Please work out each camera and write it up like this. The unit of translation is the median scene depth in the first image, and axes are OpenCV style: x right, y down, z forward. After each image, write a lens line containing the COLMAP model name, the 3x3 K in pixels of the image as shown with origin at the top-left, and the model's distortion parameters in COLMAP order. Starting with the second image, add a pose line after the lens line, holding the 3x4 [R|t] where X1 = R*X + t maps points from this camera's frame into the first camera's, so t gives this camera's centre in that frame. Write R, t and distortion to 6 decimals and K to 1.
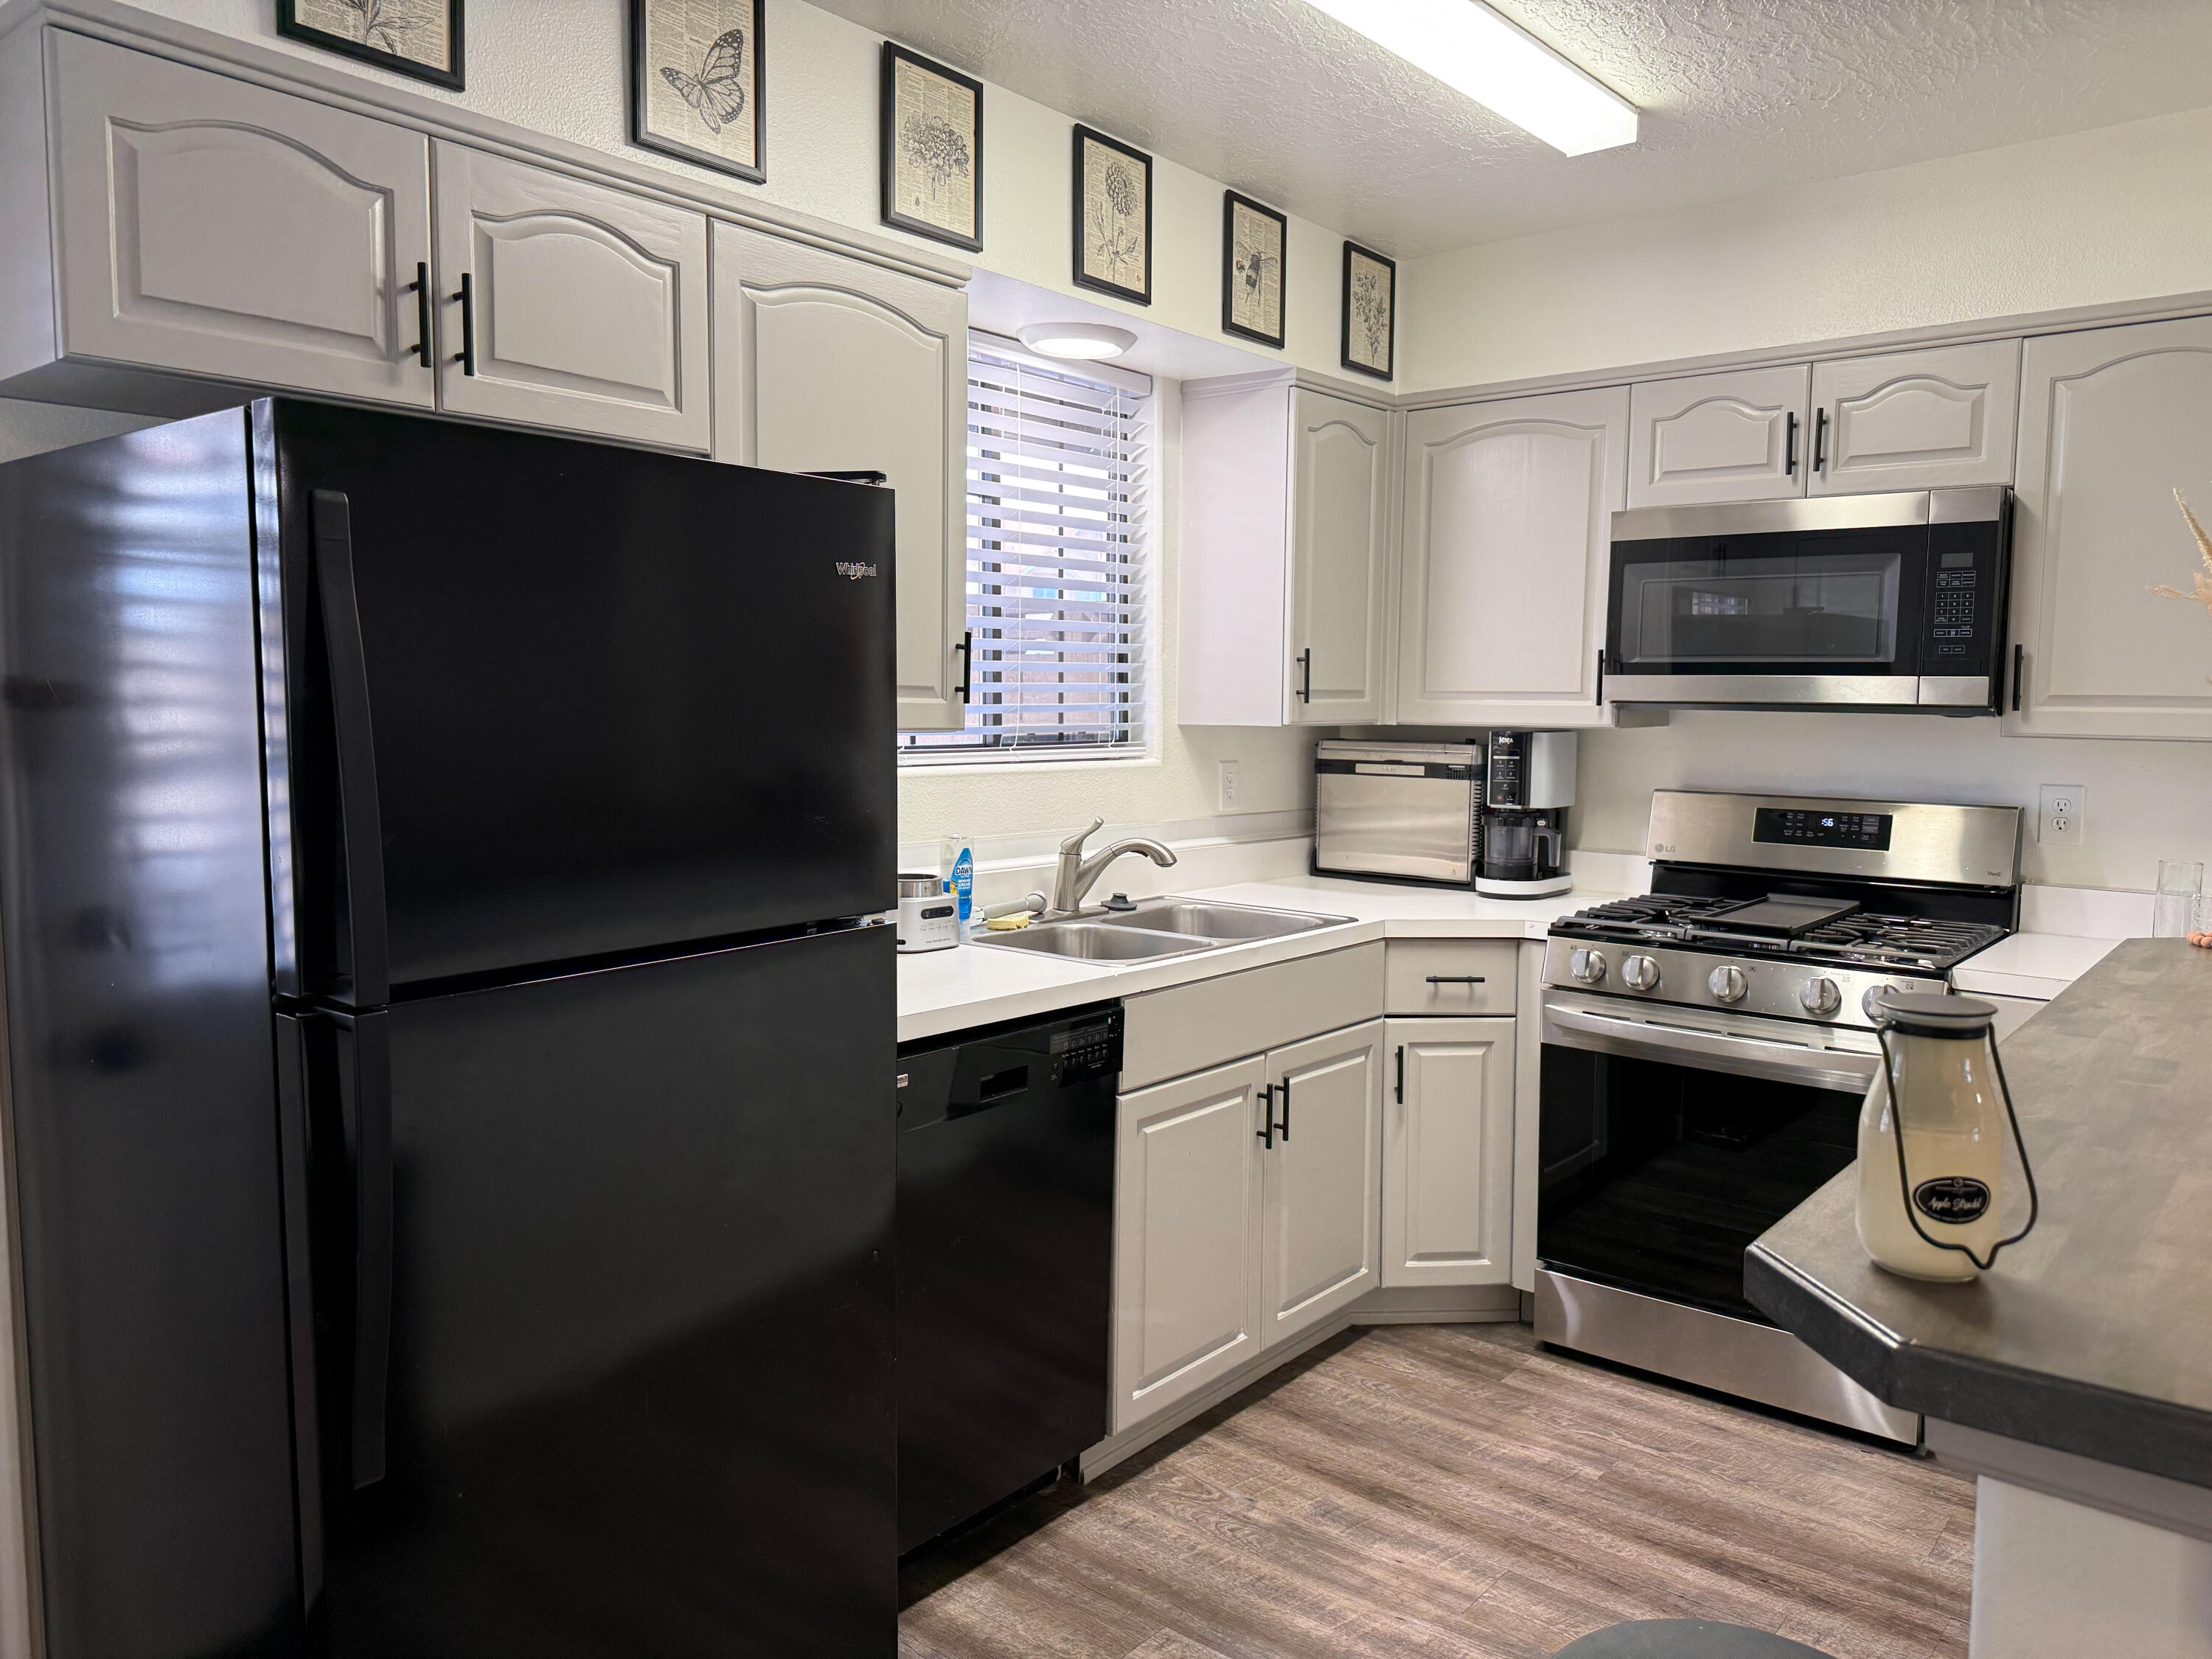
lens RADIAL K [[1562.2, 0, 1101.2], [0, 1562.2, 832.7], [0, 0, 1]] dist [0.061507, -0.066462]
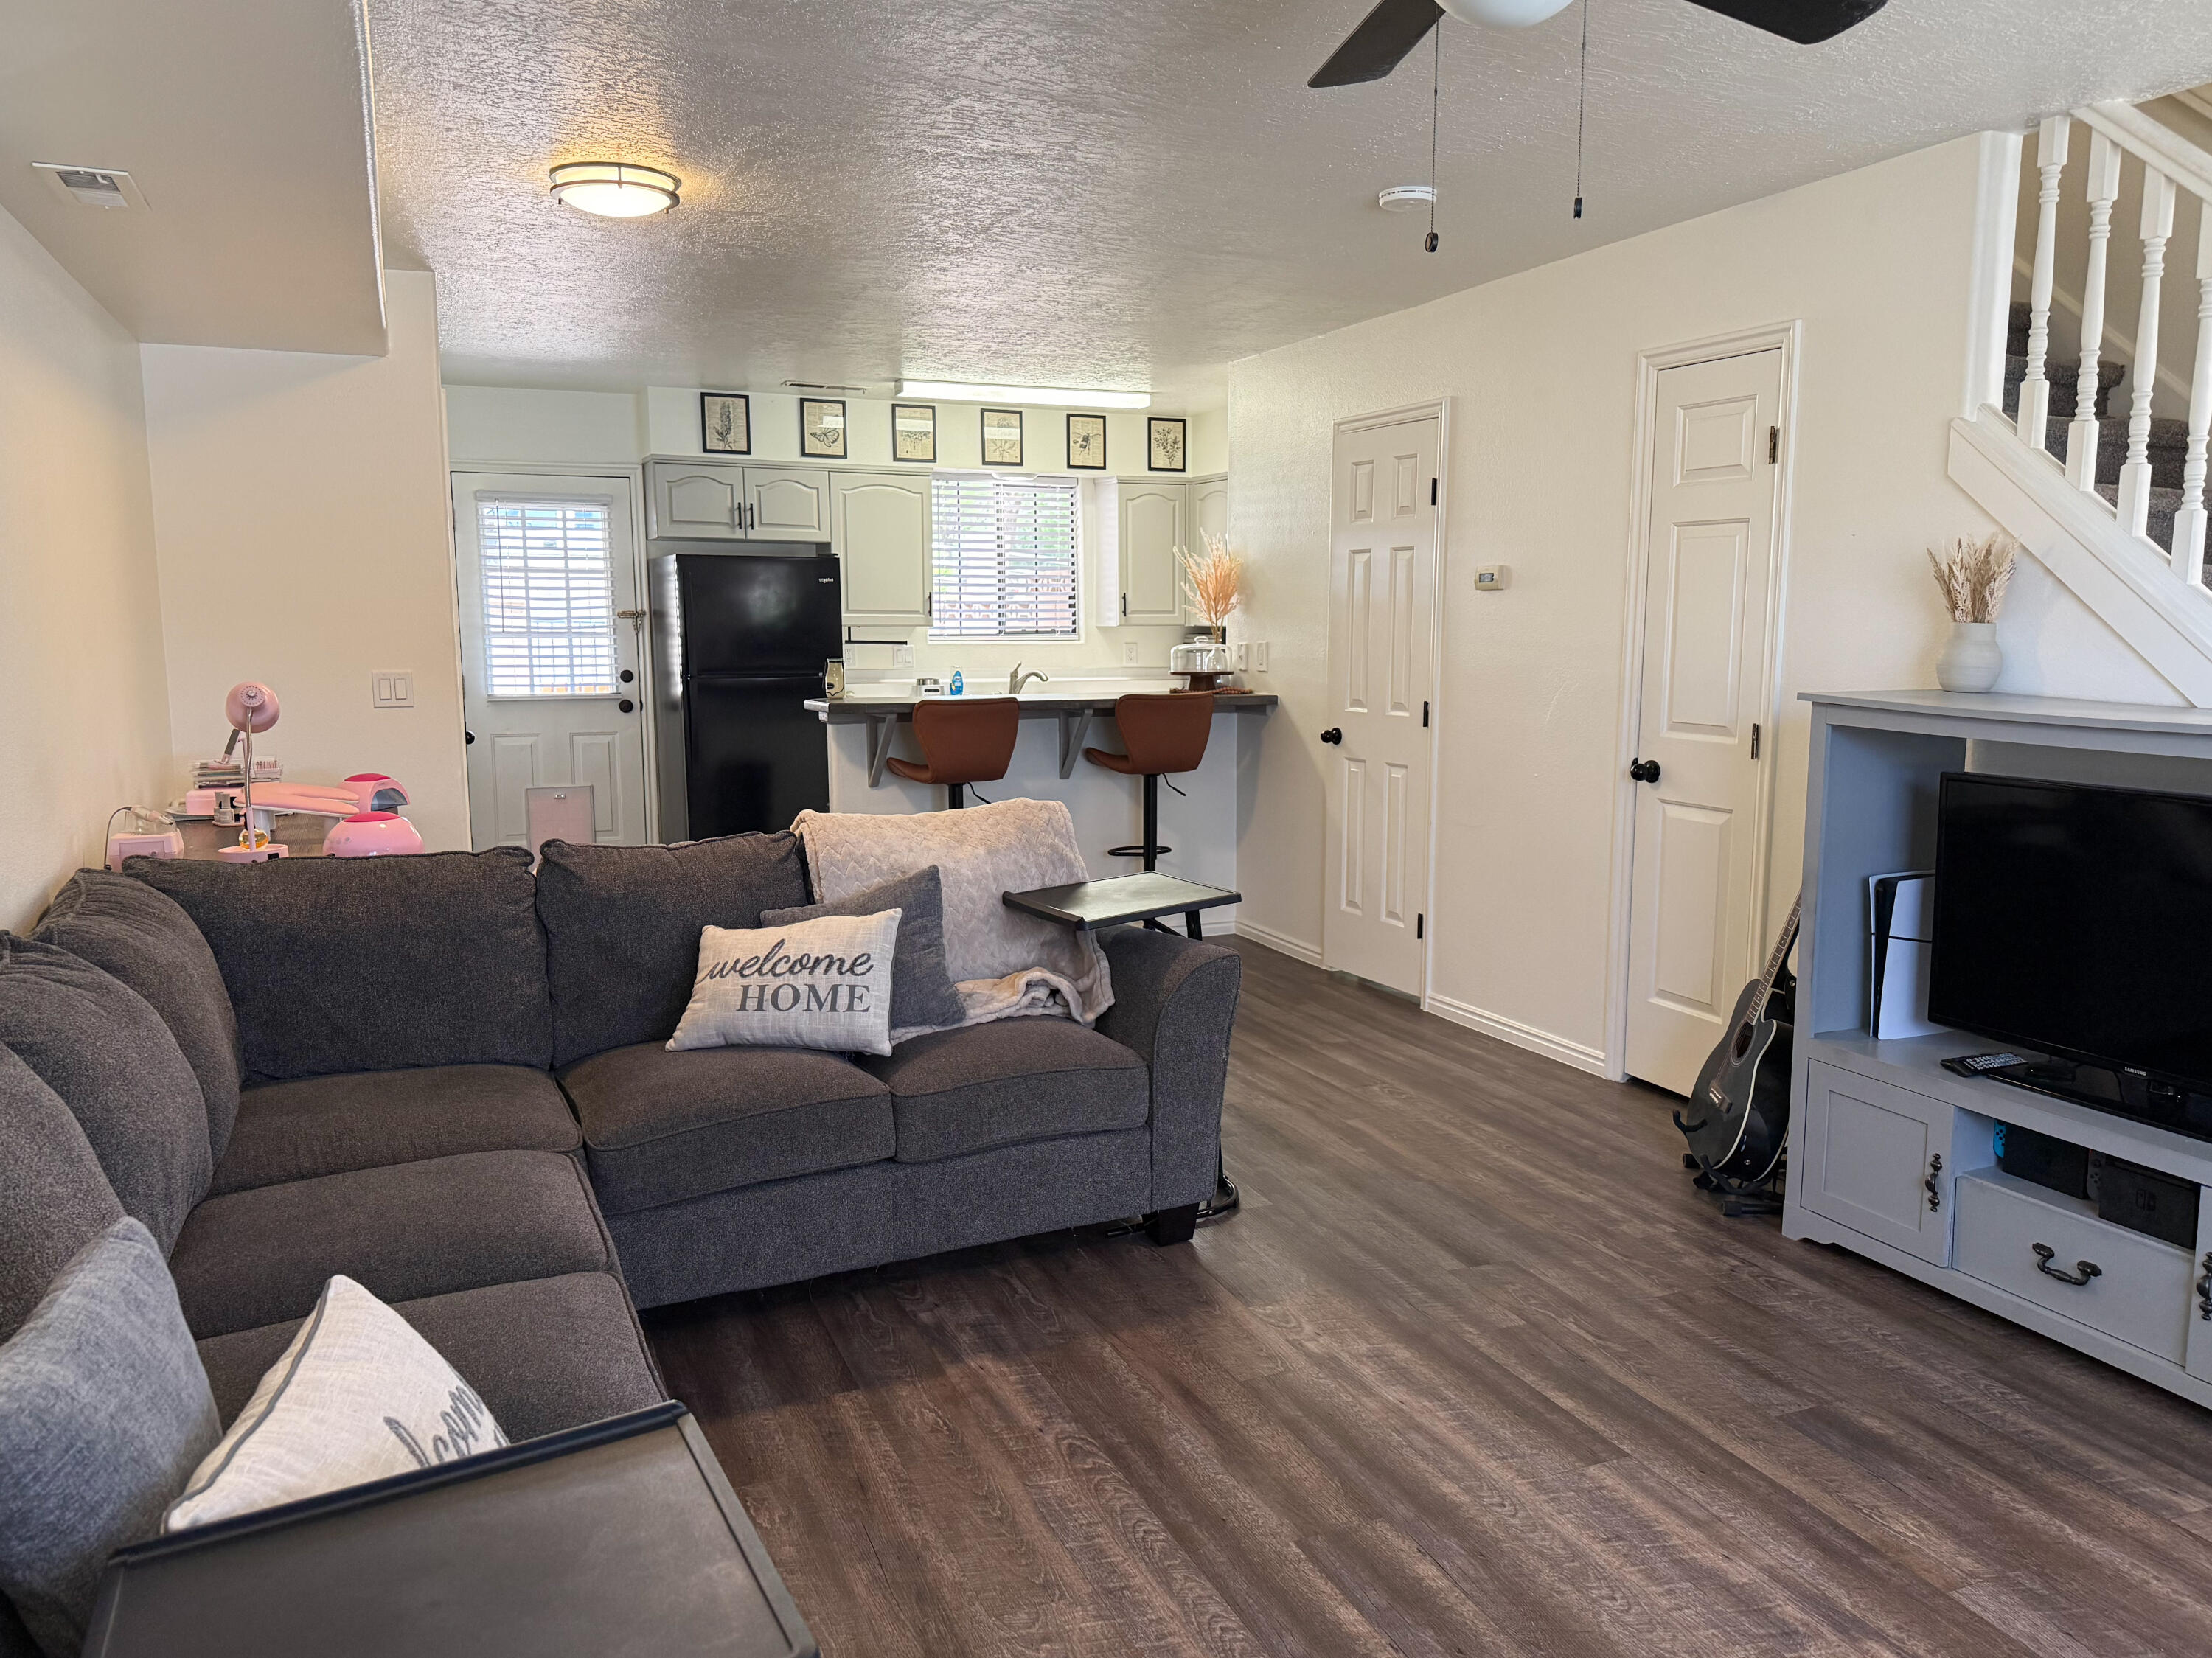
lens RADIAL K [[1562.1, 0, 1107.5], [0, 1562.1, 828.8], [0, 0, 1]] dist [0.061507, -0.066462]
pose [[0.886270, 0.055910, -0.459783, 1.310420], [-0.032314, 0.997733, 0.059037, 0.107275], [0.462041, -0.037465, 0.886067, -1.210224]]
